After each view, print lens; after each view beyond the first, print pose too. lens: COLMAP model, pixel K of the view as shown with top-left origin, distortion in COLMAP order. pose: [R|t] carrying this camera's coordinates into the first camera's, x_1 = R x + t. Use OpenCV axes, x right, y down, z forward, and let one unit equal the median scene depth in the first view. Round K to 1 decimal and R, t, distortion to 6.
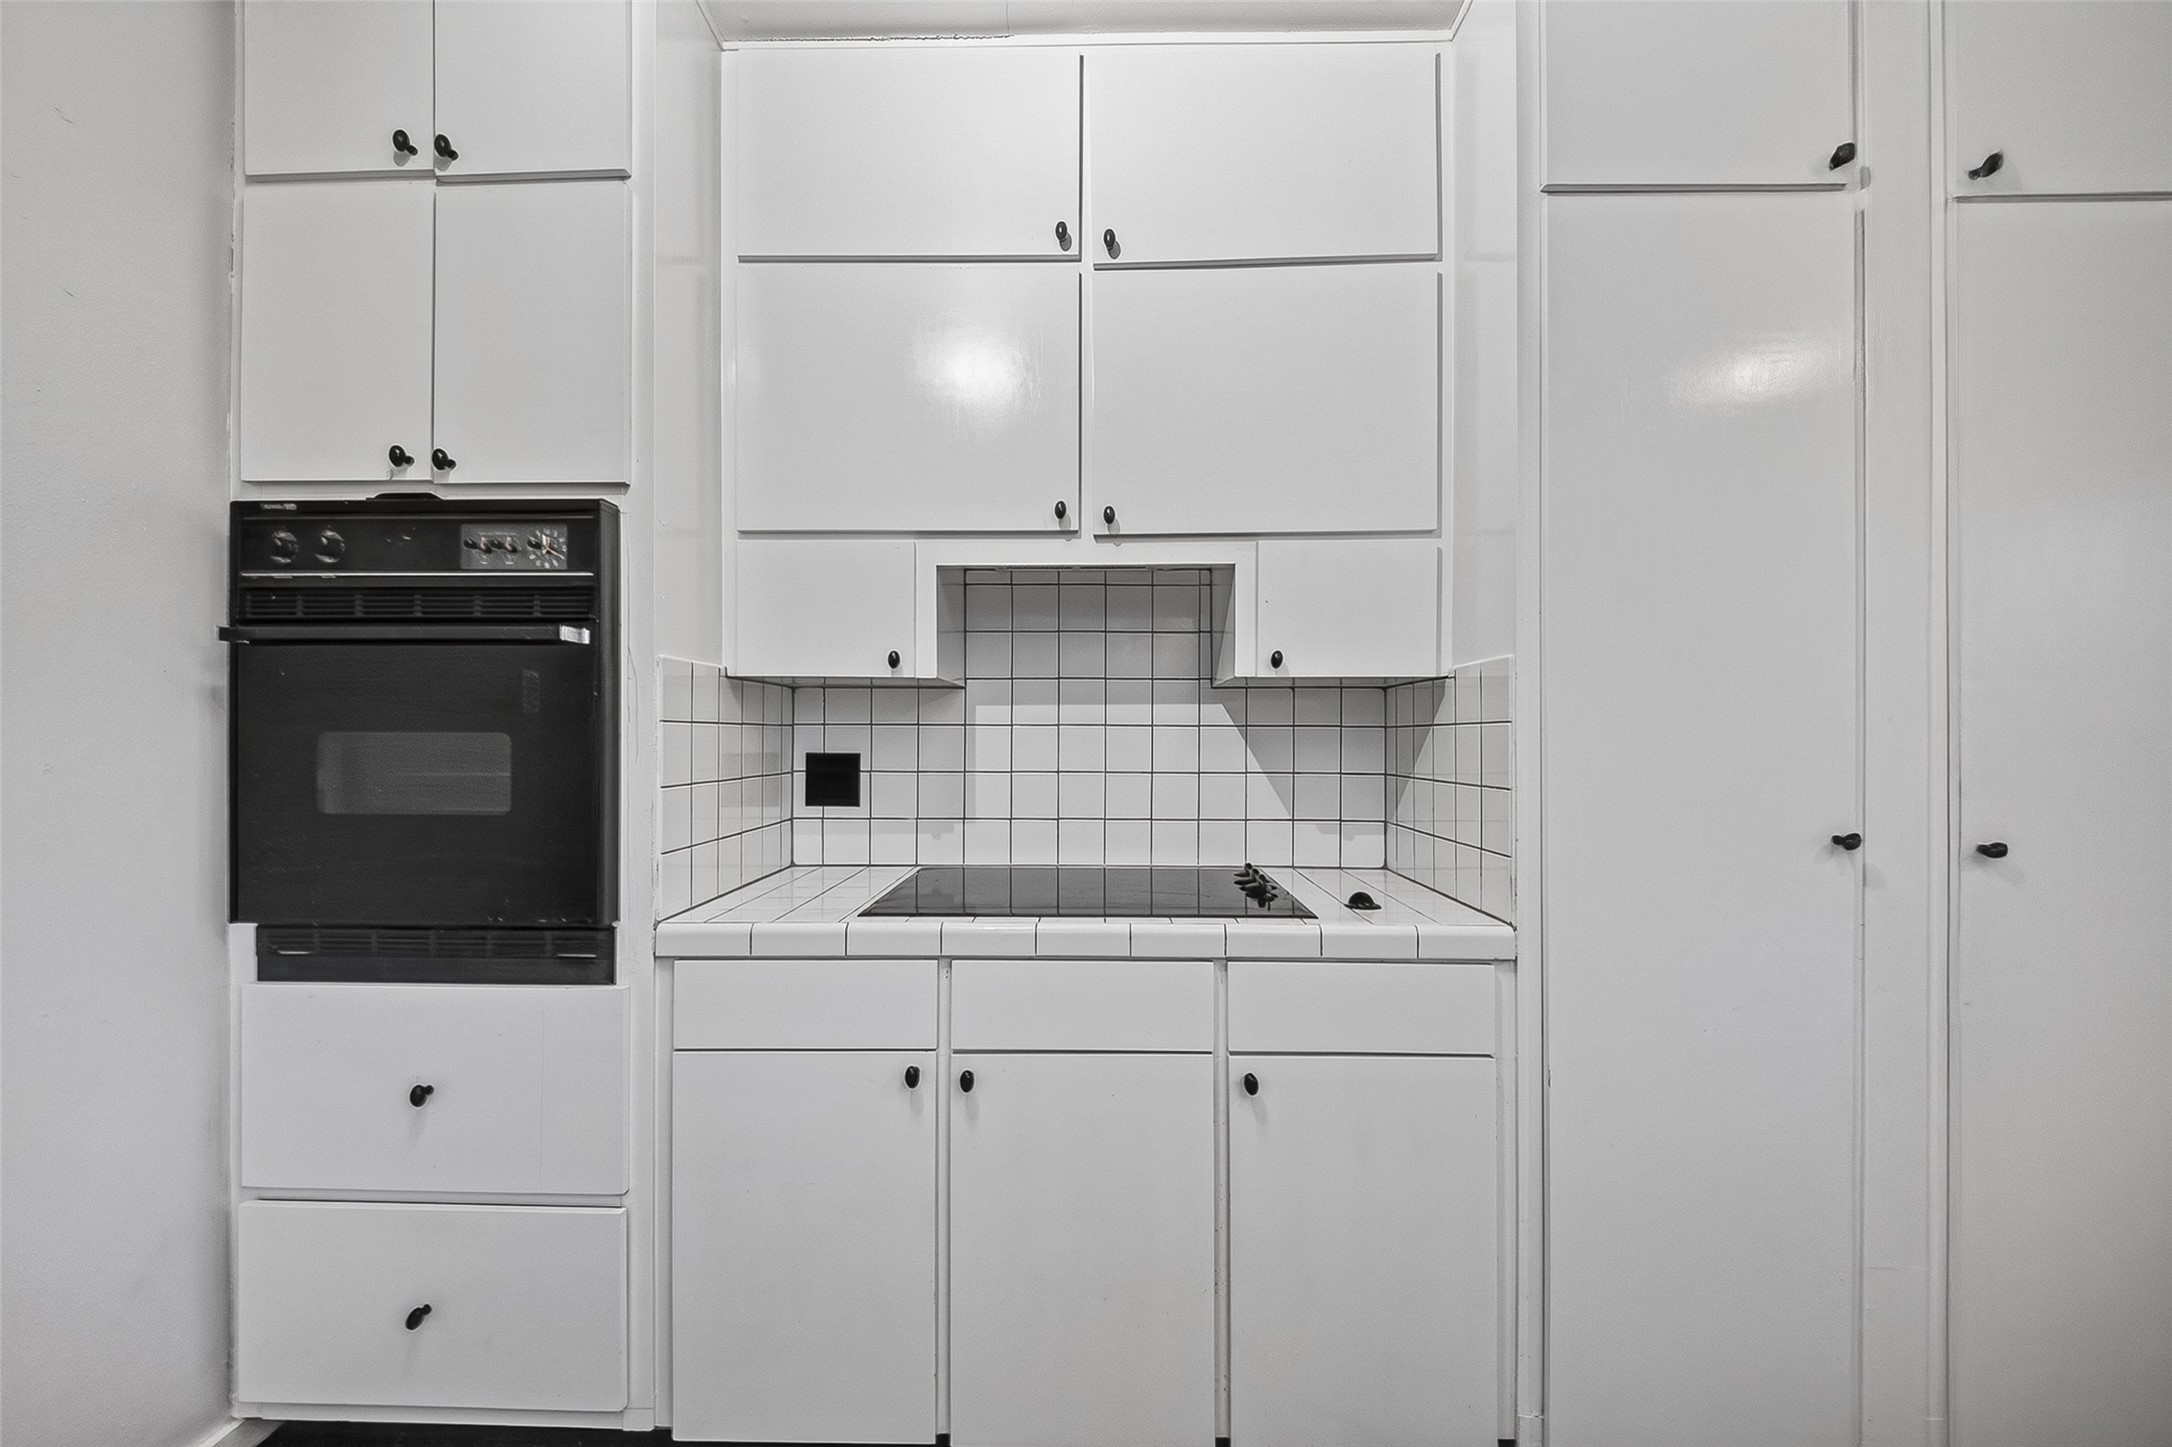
lens RADIAL K [[888.0, 0, 1107.0], [0, 888.0, 732.8], [0, 0, 1]] dist [0.009953, -0.000434]
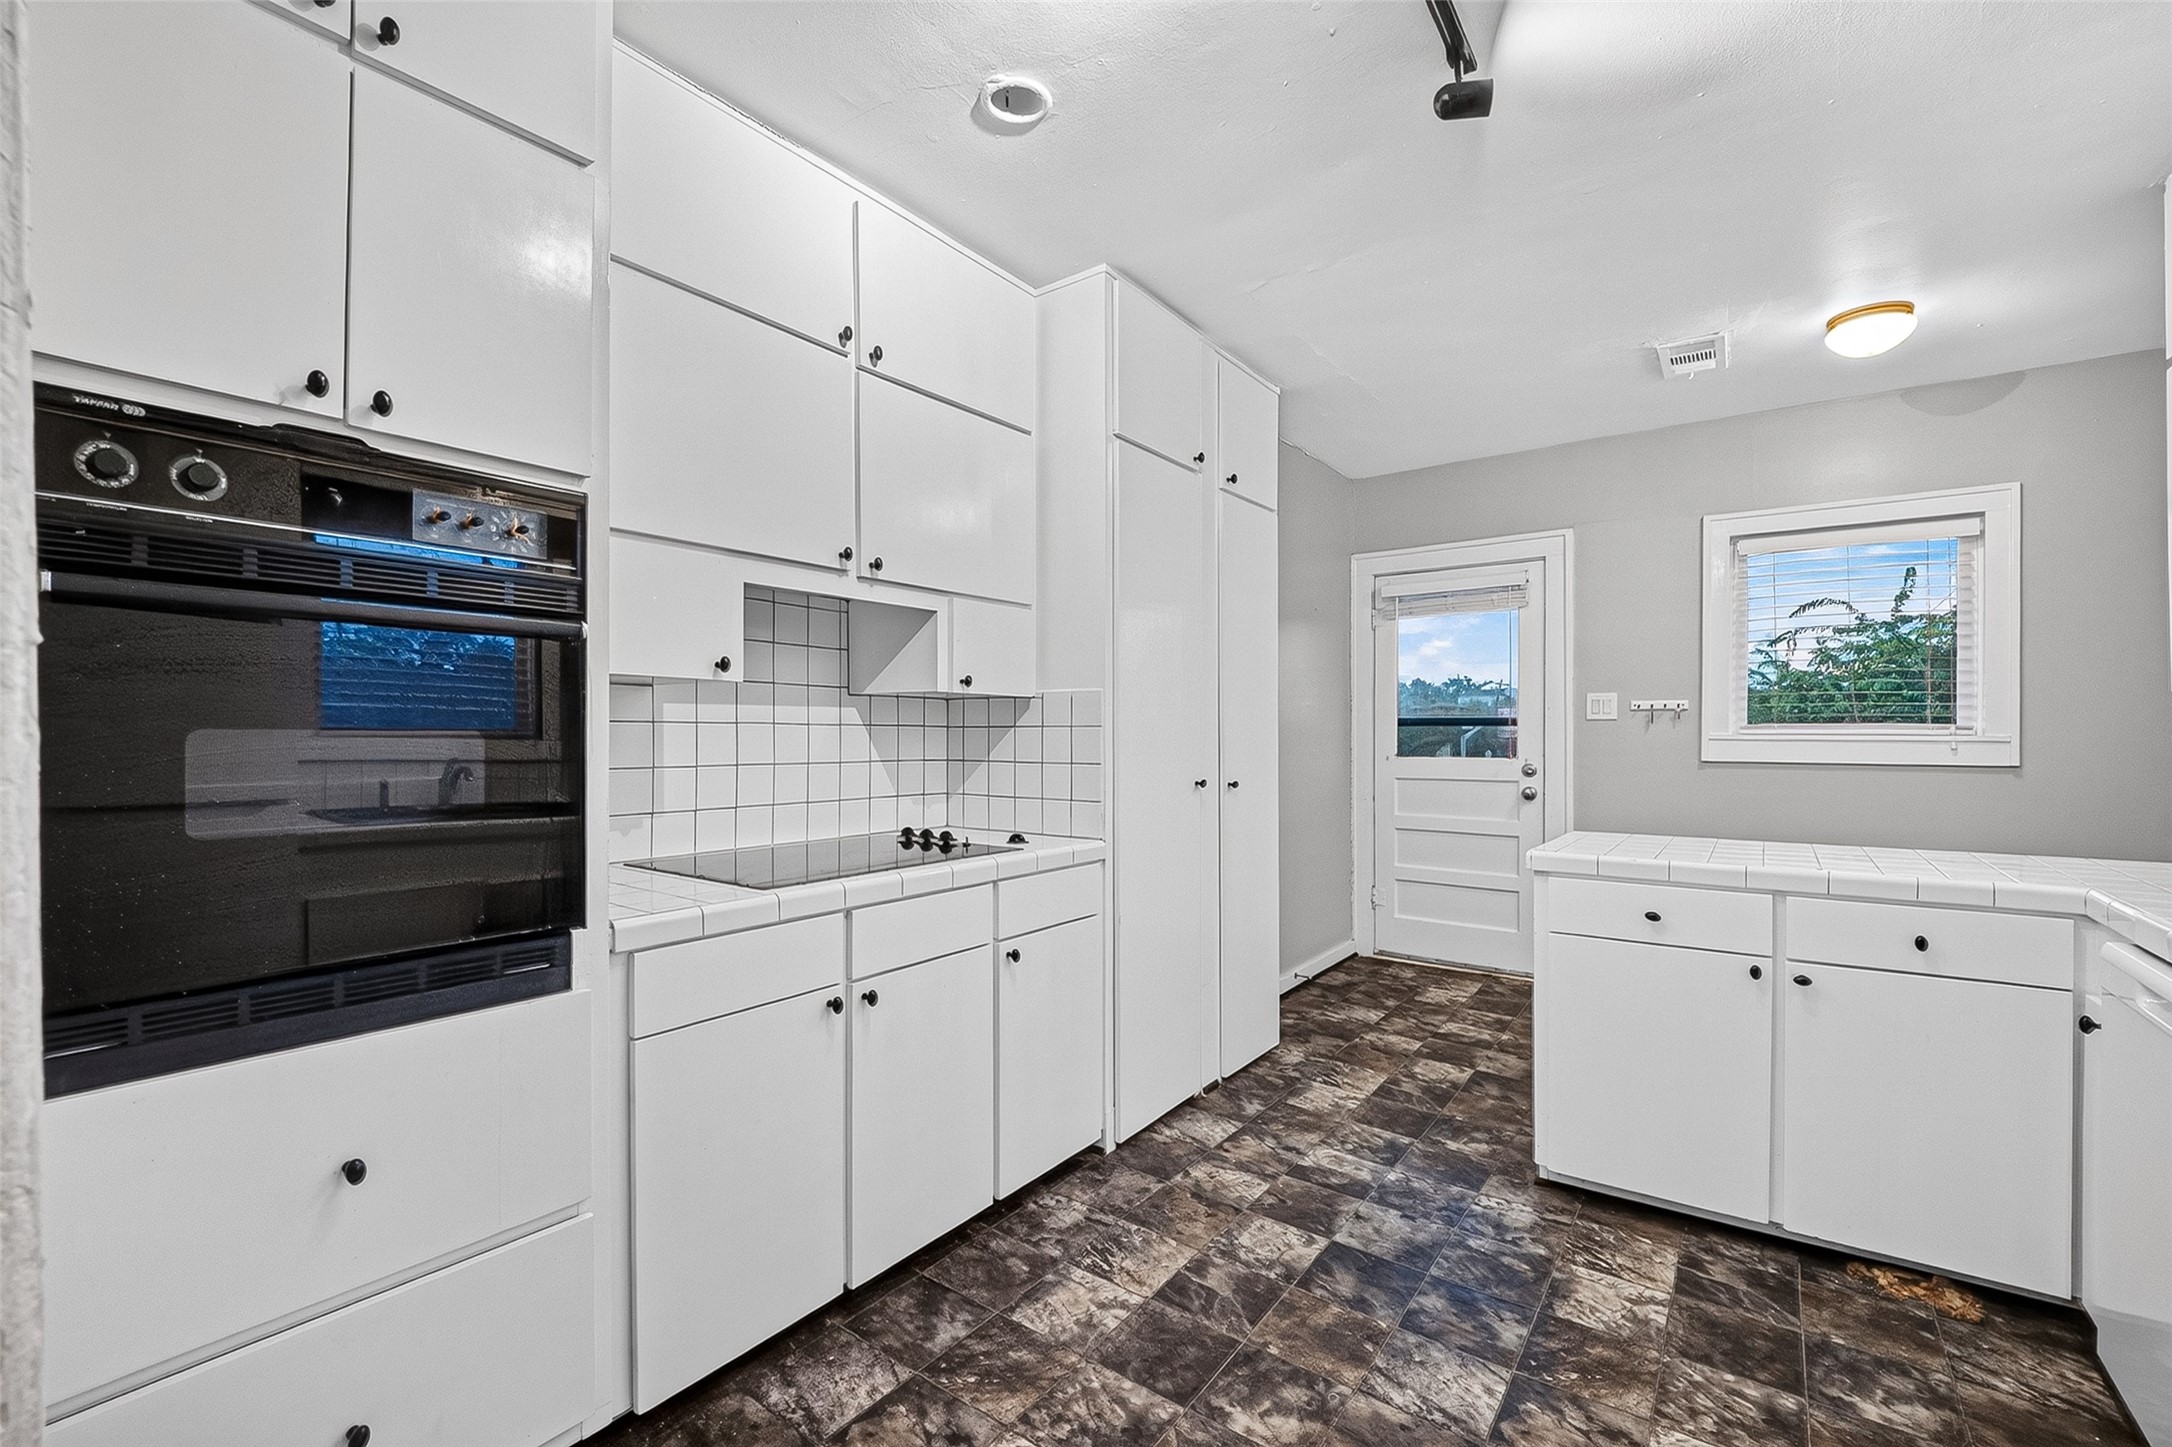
lens RADIAL K [[888.0, 0, 1107.0], [0, 888.0, 732.8], [0, 0, 1]] dist [0.009953, -0.000434]
pose [[0.580035, 0.000383, 0.814592, -0.955080], [-0.005562, 0.999978, 0.003491, -0.004347], [-0.814573, -0.006556, 0.580024, -0.034401]]
